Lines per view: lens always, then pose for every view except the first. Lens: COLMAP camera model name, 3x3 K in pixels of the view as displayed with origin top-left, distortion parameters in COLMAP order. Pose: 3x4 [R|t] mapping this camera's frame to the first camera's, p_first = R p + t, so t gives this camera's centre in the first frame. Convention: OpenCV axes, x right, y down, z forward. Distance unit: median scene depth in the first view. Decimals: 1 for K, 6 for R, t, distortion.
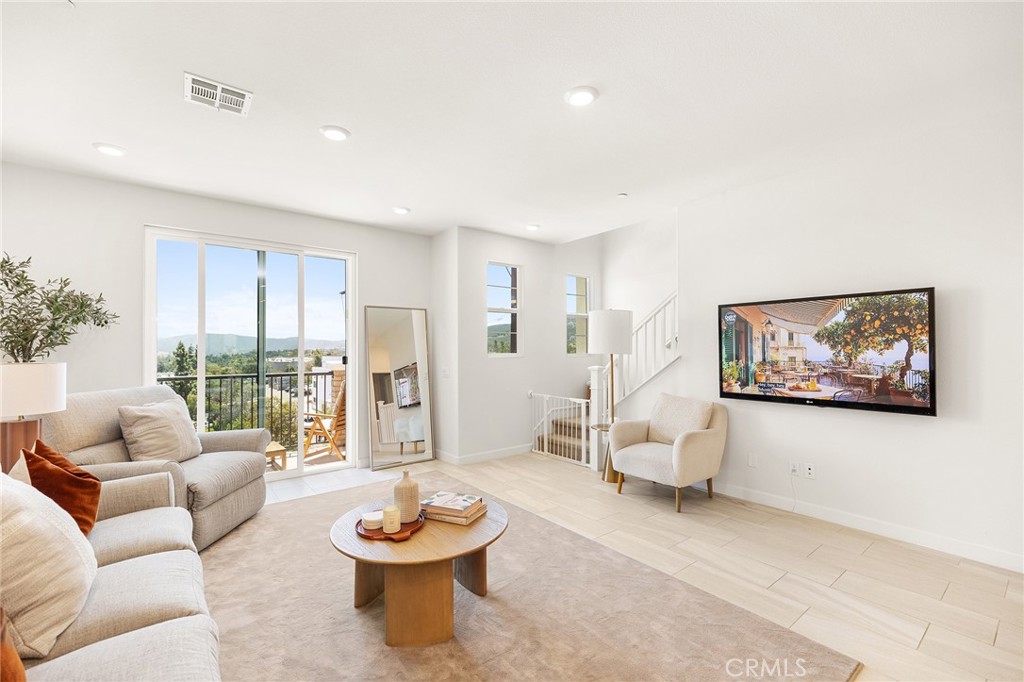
lens RADIAL K [[431.1, 0, 510.4], [0, 431.1, 345.3], [0, 0, 1]] dist [0.001409, -0.002437]
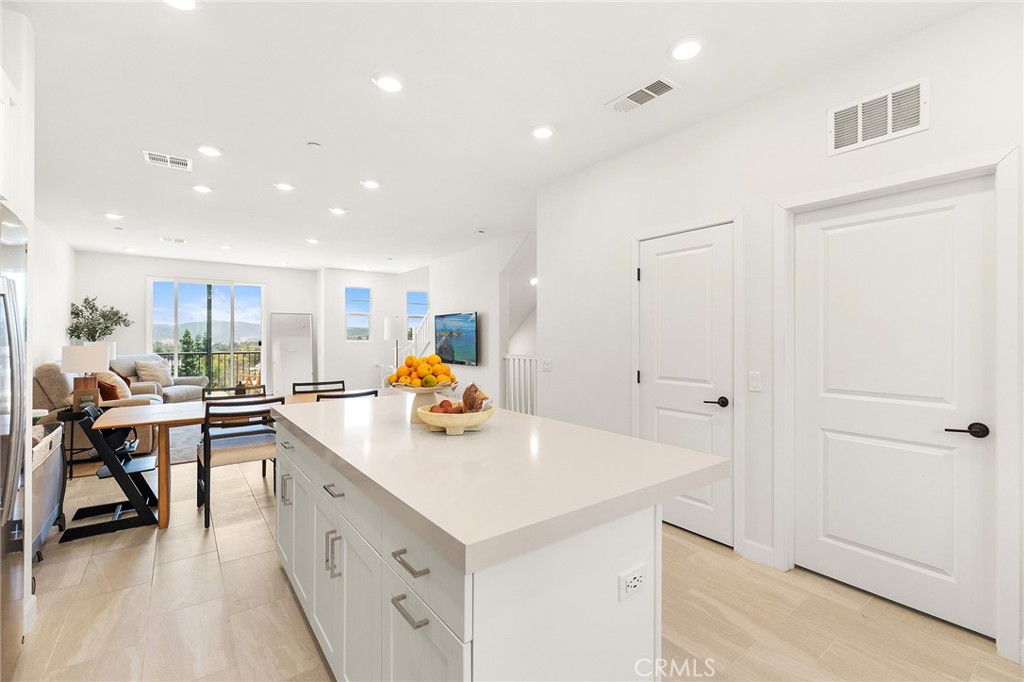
lens RADIAL K [[457.0, 0, 539.0], [0, 457.0, 339.9], [0, 0, 1]] dist [-0.001112, -0.000235]
pose [[0.999991, 0.004245, 0.000295, 1.065398], [-0.004248, 0.999918, 0.012103, -0.010765], [-0.000243, -0.012104, 0.999927, -1.227376]]
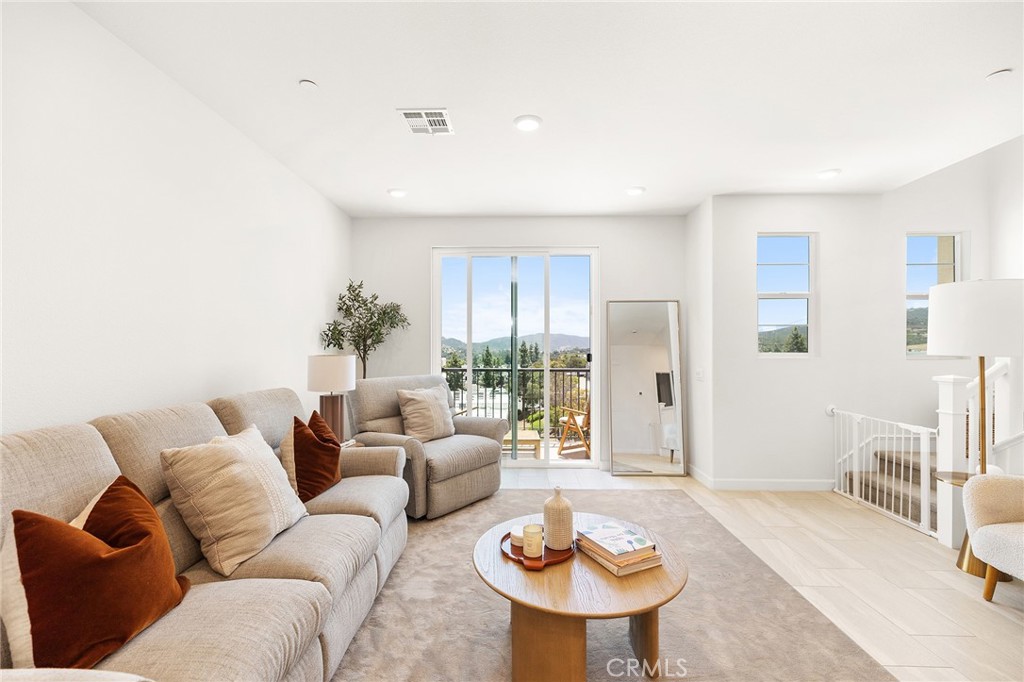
lens RADIAL K [[431.1, 0, 510.4], [0, 431.1, 345.3], [0, 0, 1]] dist [0.001409, -0.002437]
pose [[0.770031, 0.001664, -0.638004, 0.145535], [0.001537, 0.999989, 0.004463, 0.002480], [0.638004, -0.004418, 0.770020, 0.178727]]
